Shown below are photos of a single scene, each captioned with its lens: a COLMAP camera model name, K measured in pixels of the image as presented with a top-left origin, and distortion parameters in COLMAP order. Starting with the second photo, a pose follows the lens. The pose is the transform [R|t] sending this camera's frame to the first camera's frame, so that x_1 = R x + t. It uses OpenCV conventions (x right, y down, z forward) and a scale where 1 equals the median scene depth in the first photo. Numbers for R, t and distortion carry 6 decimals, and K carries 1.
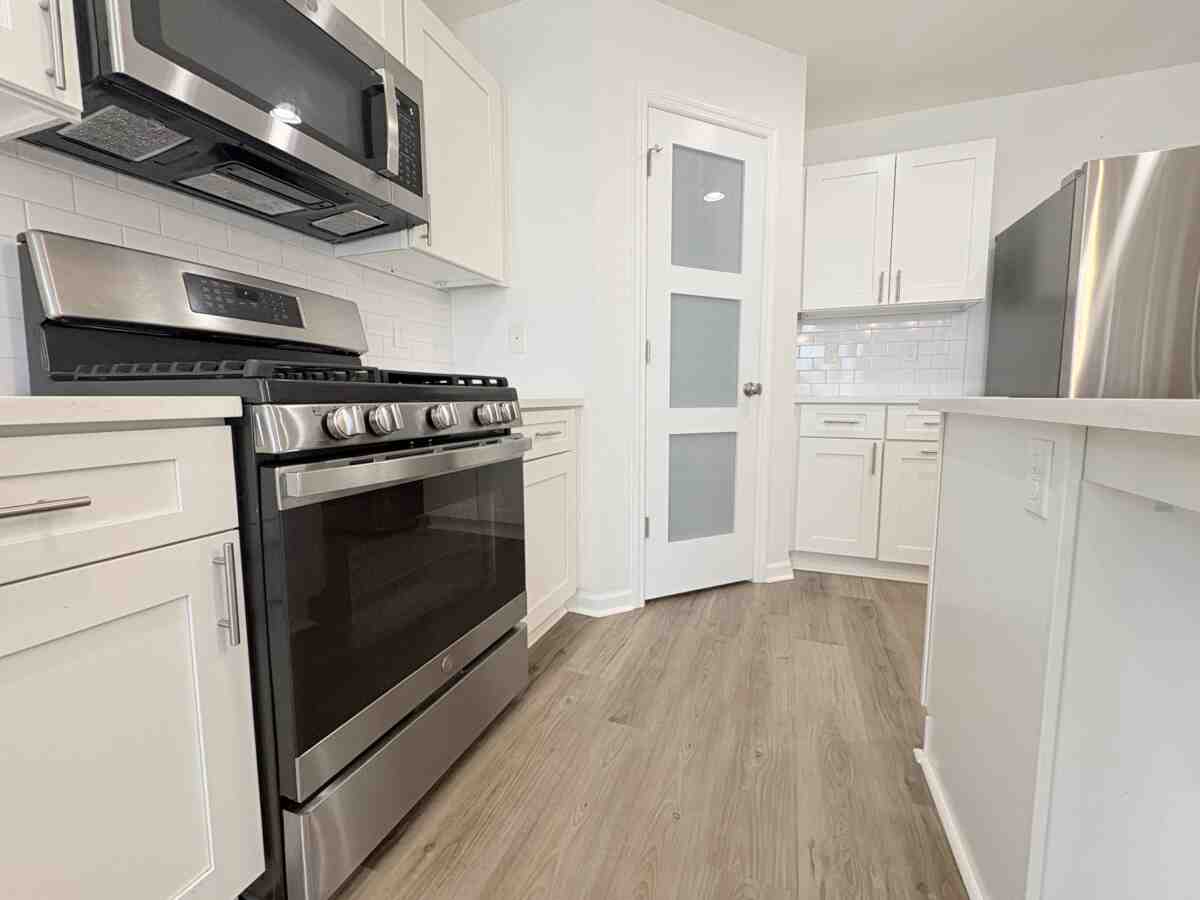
lens RADIAL K [[500.9, 0, 600.0], [0, 500.9, 450.0], [0, 0, 1]] dist [0.000042, -0.000021]
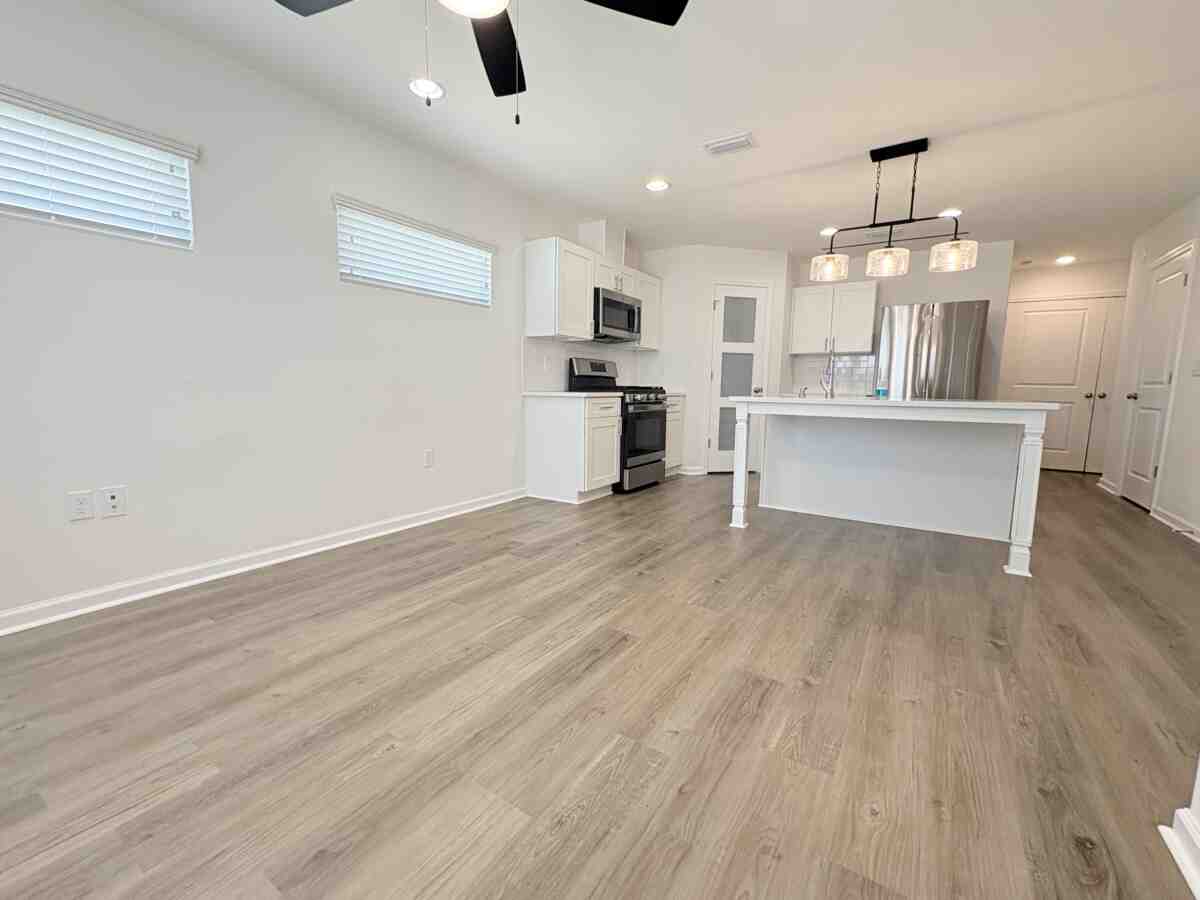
lens RADIAL K [[500.9, 0, 600.0], [0, 500.9, 450.0], [0, 0, 1]] dist [0.000042, -0.000021]
pose [[0.975791, 0.043145, -0.214405, 0.111616], [-0.038907, 0.998956, 0.023949, 0.167202], [0.215214, -0.015027, 0.976451, -1.842306]]
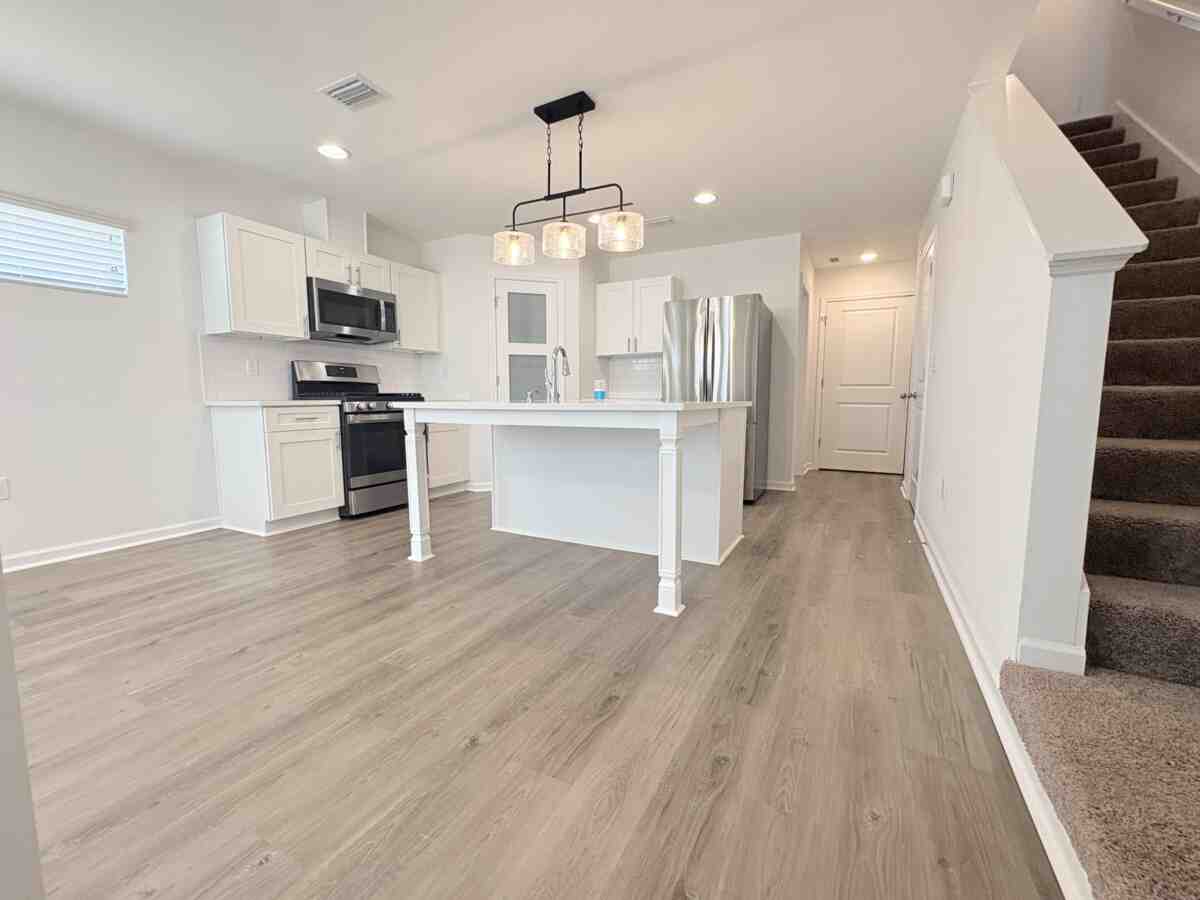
lens RADIAL K [[500.9, 0, 600.0], [0, 500.9, 450.0], [0, 0, 1]] dist [0.000042, -0.000021]
pose [[0.992430, 0.013388, -0.122084, 0.937754], [-0.013195, 0.999910, 0.002387, 0.130672], [0.122105, -0.000758, 0.992517, -1.387754]]
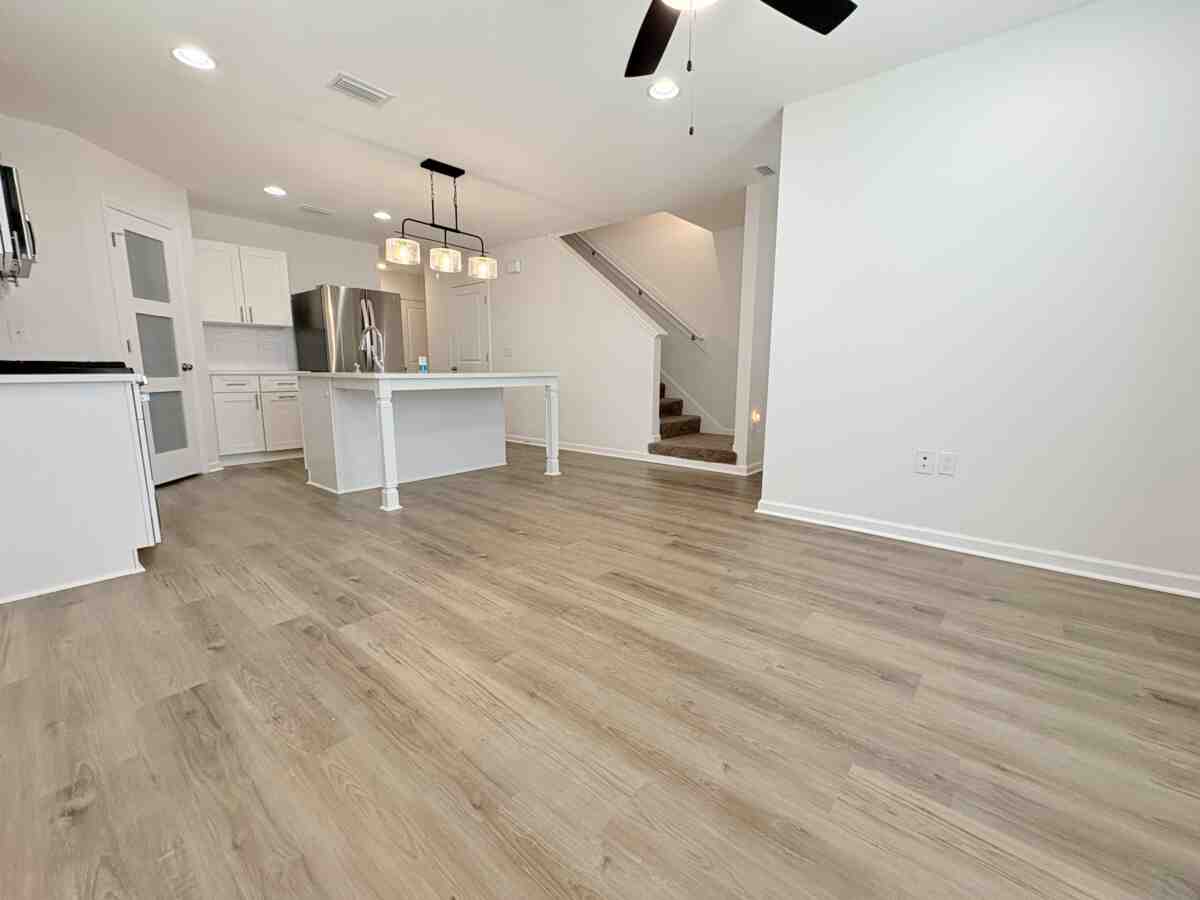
lens RADIAL K [[500.9, 0, 600.0], [0, 500.9, 450.0], [0, 0, 1]] dist [0.000042, -0.000021]
pose [[0.341790, -0.144593, 0.928586, -1.119719], [0.094481, 0.988373, 0.119127, 0.124253], [-0.935015, 0.047017, 0.351477, -1.265069]]
